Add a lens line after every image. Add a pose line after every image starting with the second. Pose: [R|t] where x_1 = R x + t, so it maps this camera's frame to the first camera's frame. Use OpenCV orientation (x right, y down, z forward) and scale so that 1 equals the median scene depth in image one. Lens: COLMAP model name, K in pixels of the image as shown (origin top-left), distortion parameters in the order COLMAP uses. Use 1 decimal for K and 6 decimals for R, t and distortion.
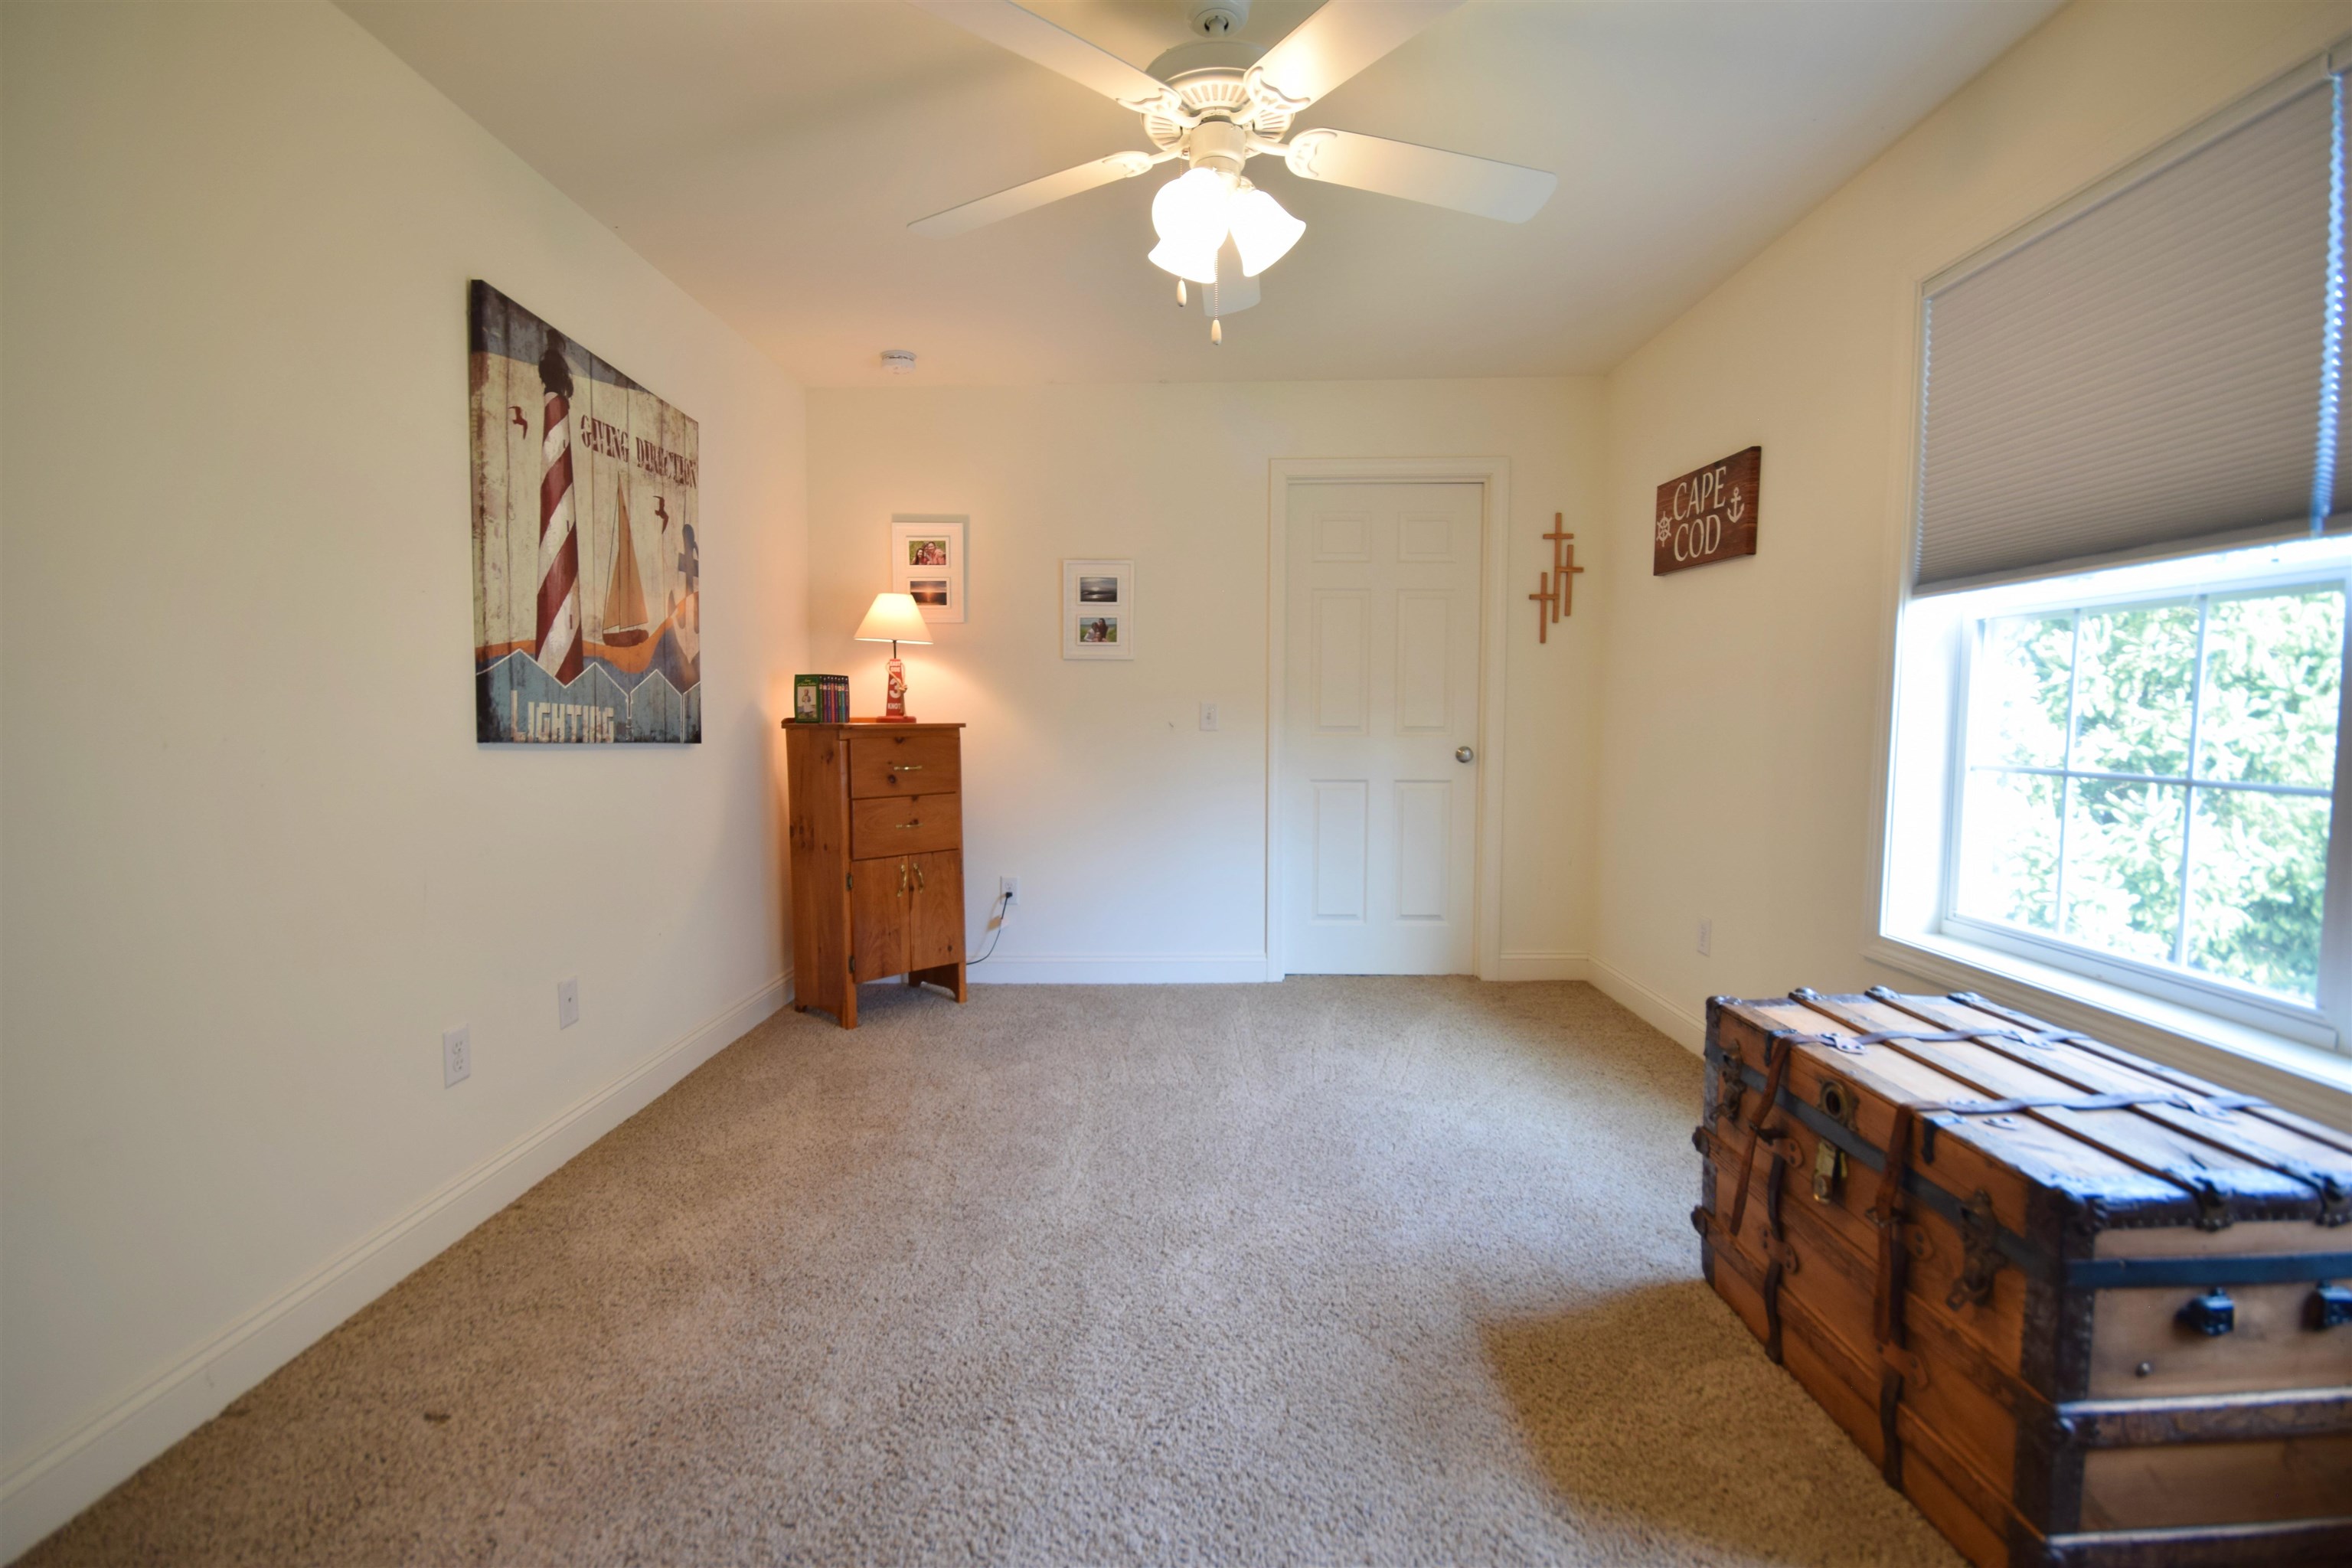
lens RADIAL K [[1032.0, 0, 1176.0], [0, 1032.0, 784.0], [0, 0, 1]] dist [0.000877, -0.006405]
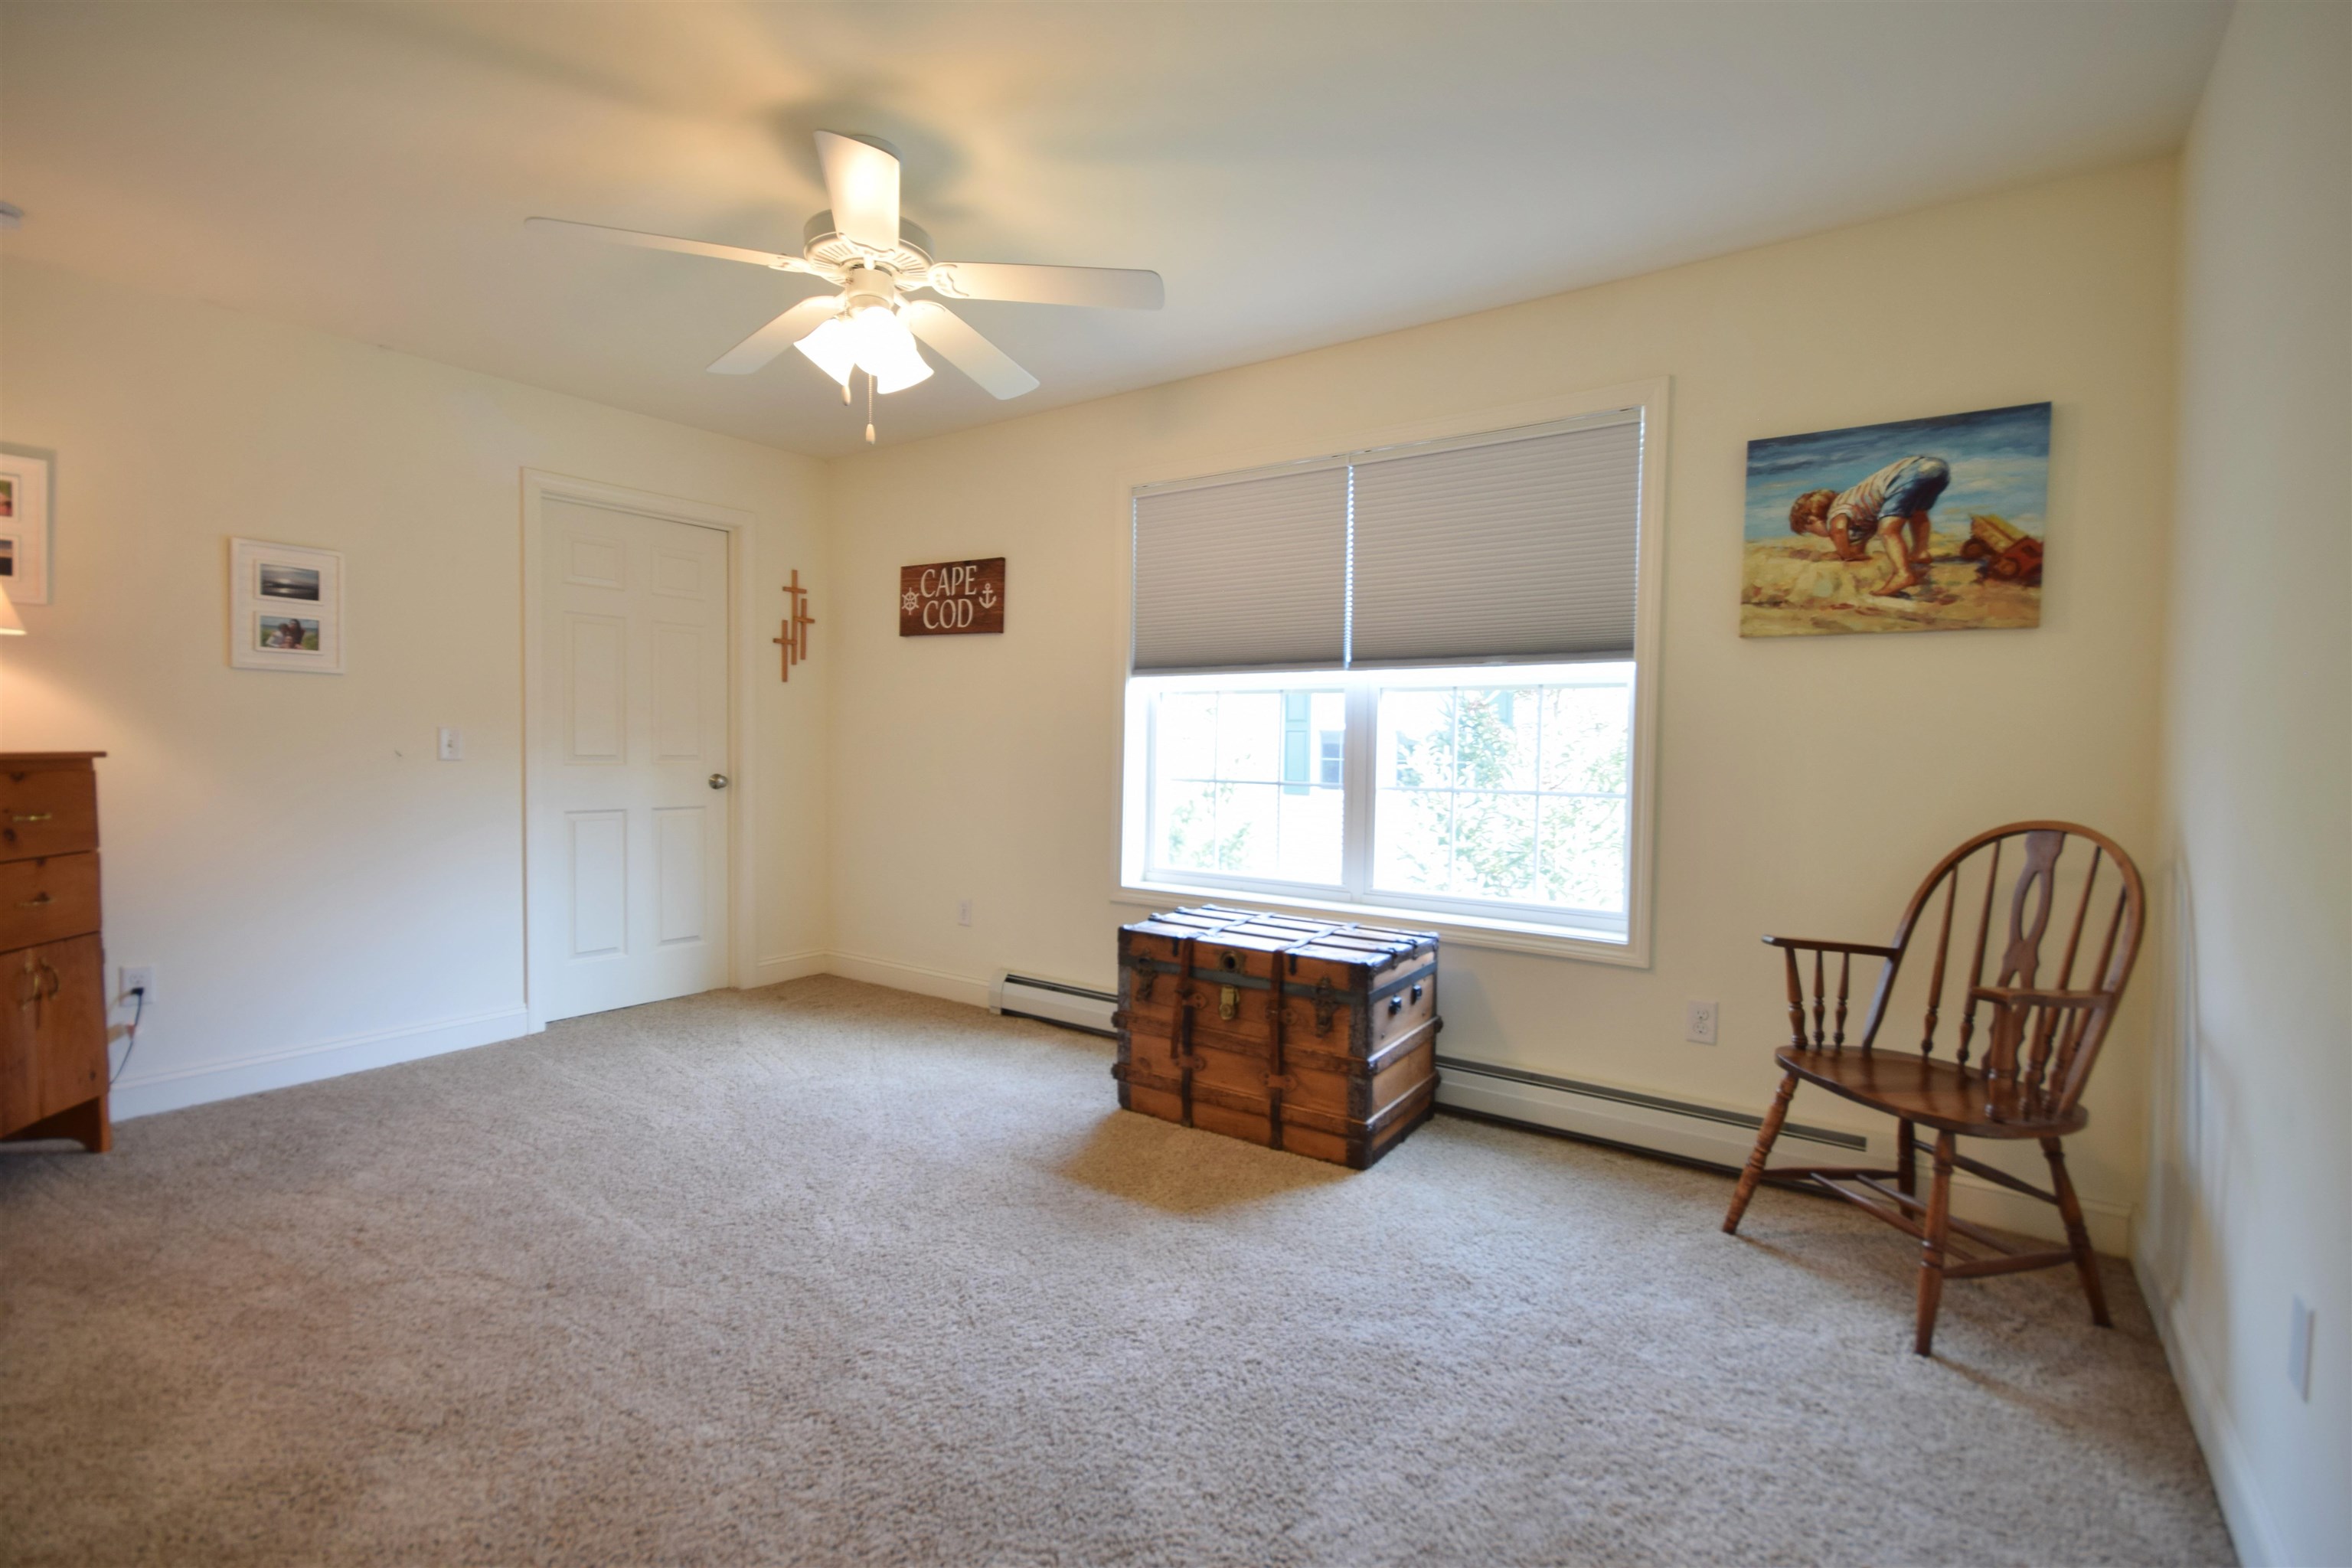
lens RADIAL K [[1007.3, 0, 1176.0], [0, 1007.3, 784.0], [0, 0, 1]] dist [-0.016415, 0.000149]
pose [[0.577458, -0.024326, 0.816058, -0.415046], [0.045326, 0.998970, -0.002295, -0.002537], [-0.815161, 0.038314, 0.577966, 0.018822]]
